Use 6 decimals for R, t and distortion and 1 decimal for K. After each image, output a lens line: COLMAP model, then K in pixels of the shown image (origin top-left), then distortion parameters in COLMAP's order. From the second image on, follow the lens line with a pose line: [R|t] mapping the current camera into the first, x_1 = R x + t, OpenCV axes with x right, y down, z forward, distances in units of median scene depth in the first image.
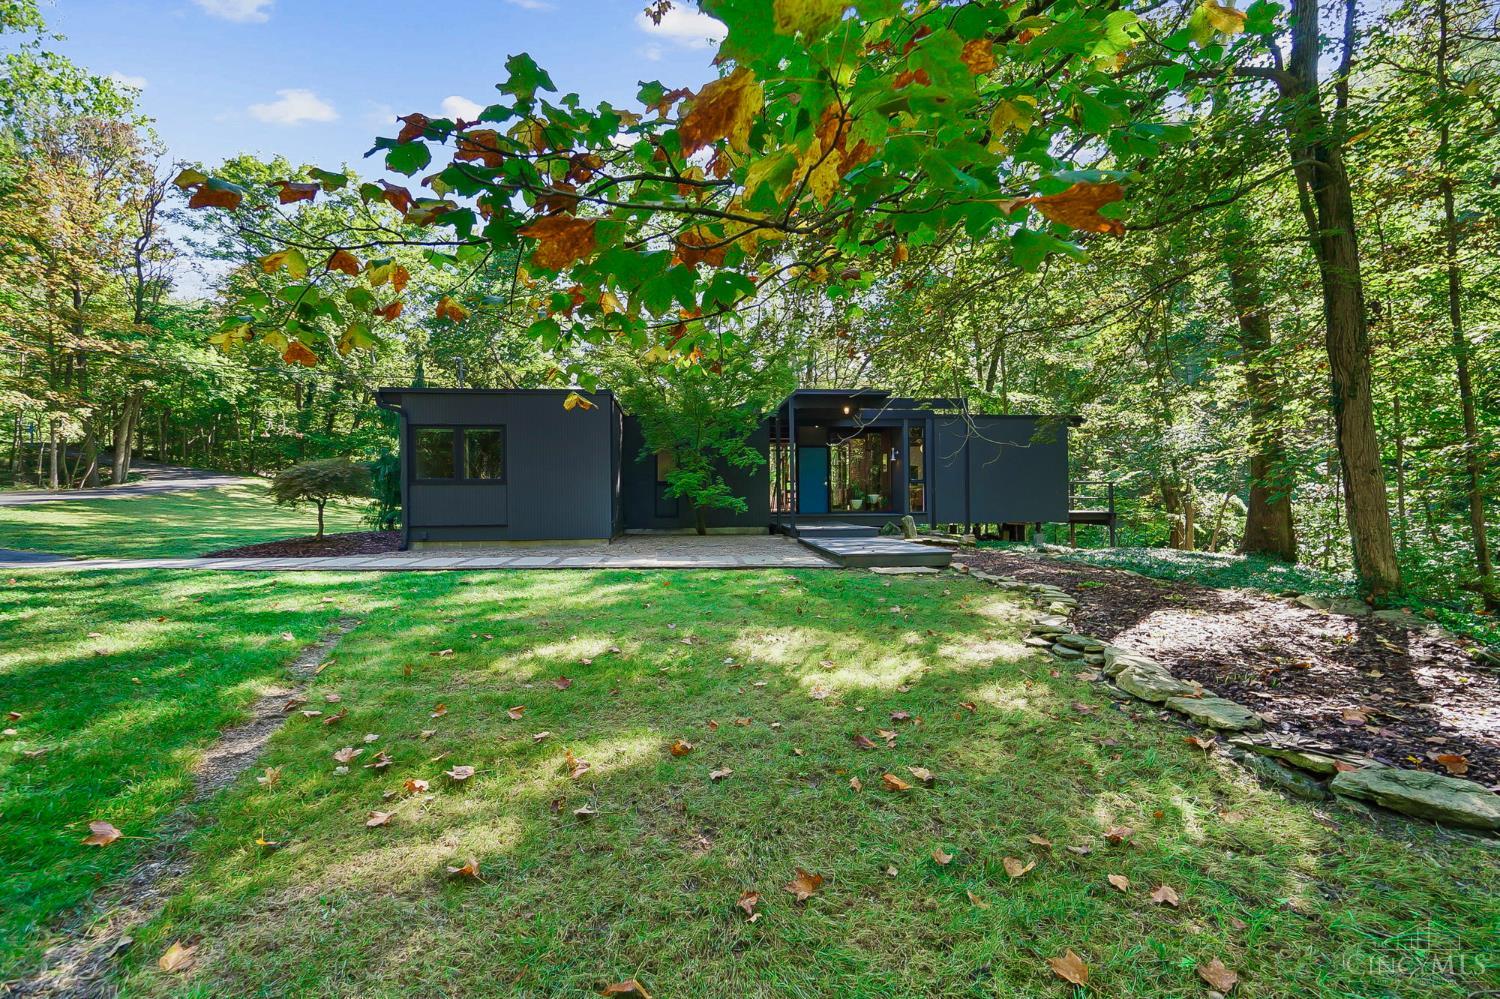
lens RADIAL K [[642.0, 0, 745.4], [0, 642.0, 496.8], [0, 0, 1]] dist [-0.000395, -0.000469]
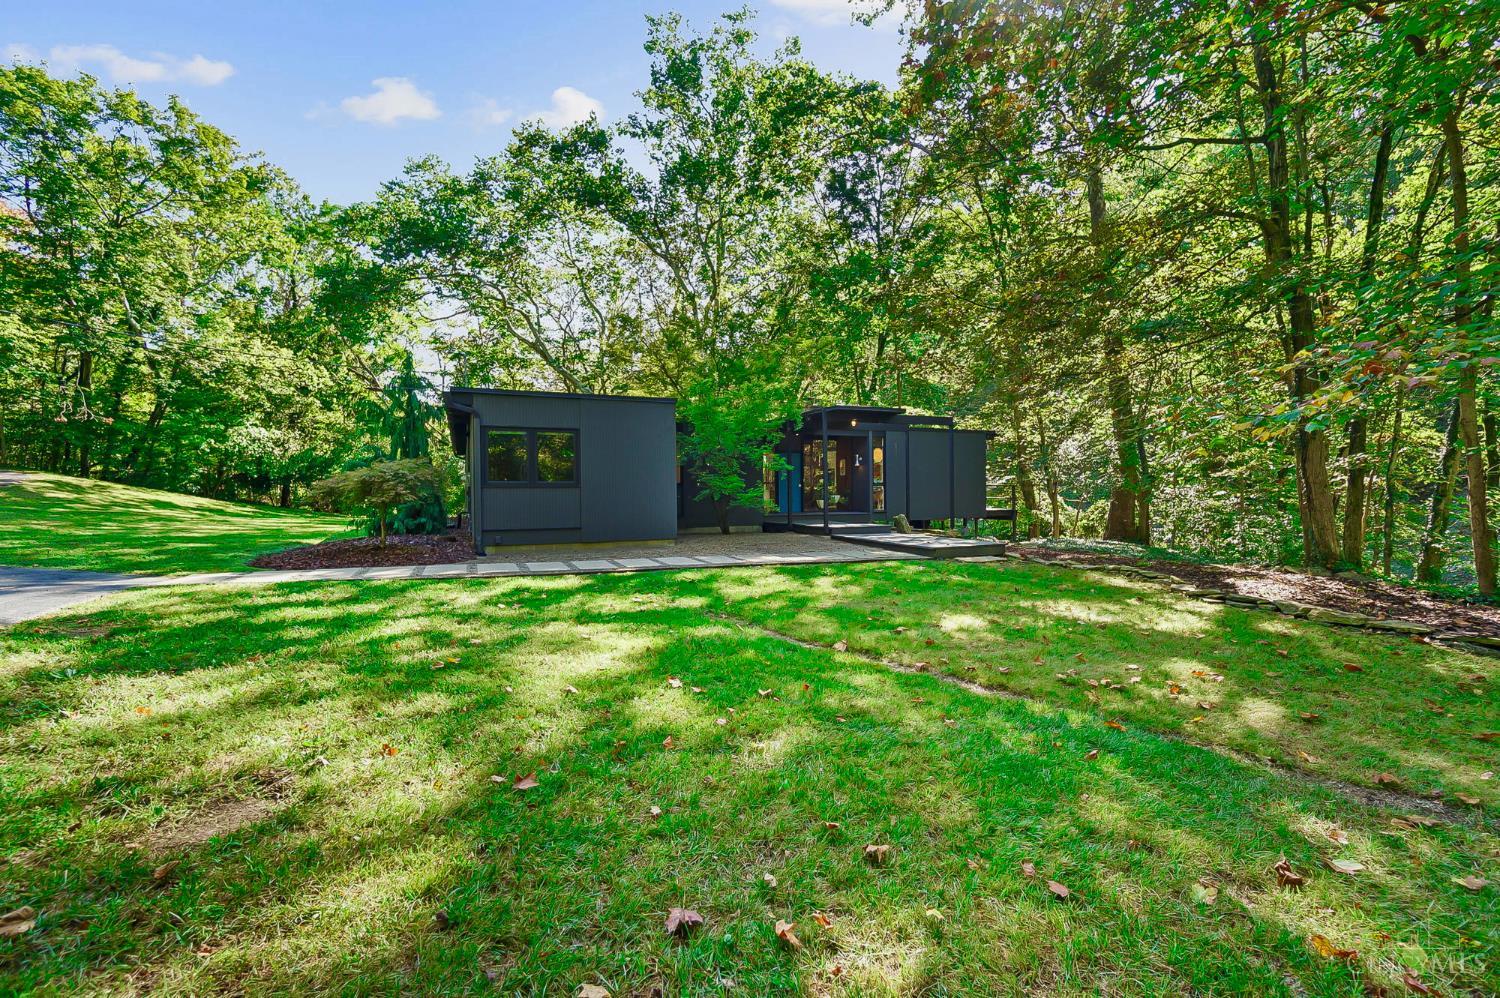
lens RADIAL K [[652.9, 0, 729.0], [0, 652.9, 460.4], [0, 0, 1]] dist [0.000289, 0.000017]
pose [[0.953748, 0.013832, 0.300288, -0.402928], [0.000786, 0.998823, -0.048507, -0.010792], [-0.300605, 0.046499, 0.952614, -0.054603]]
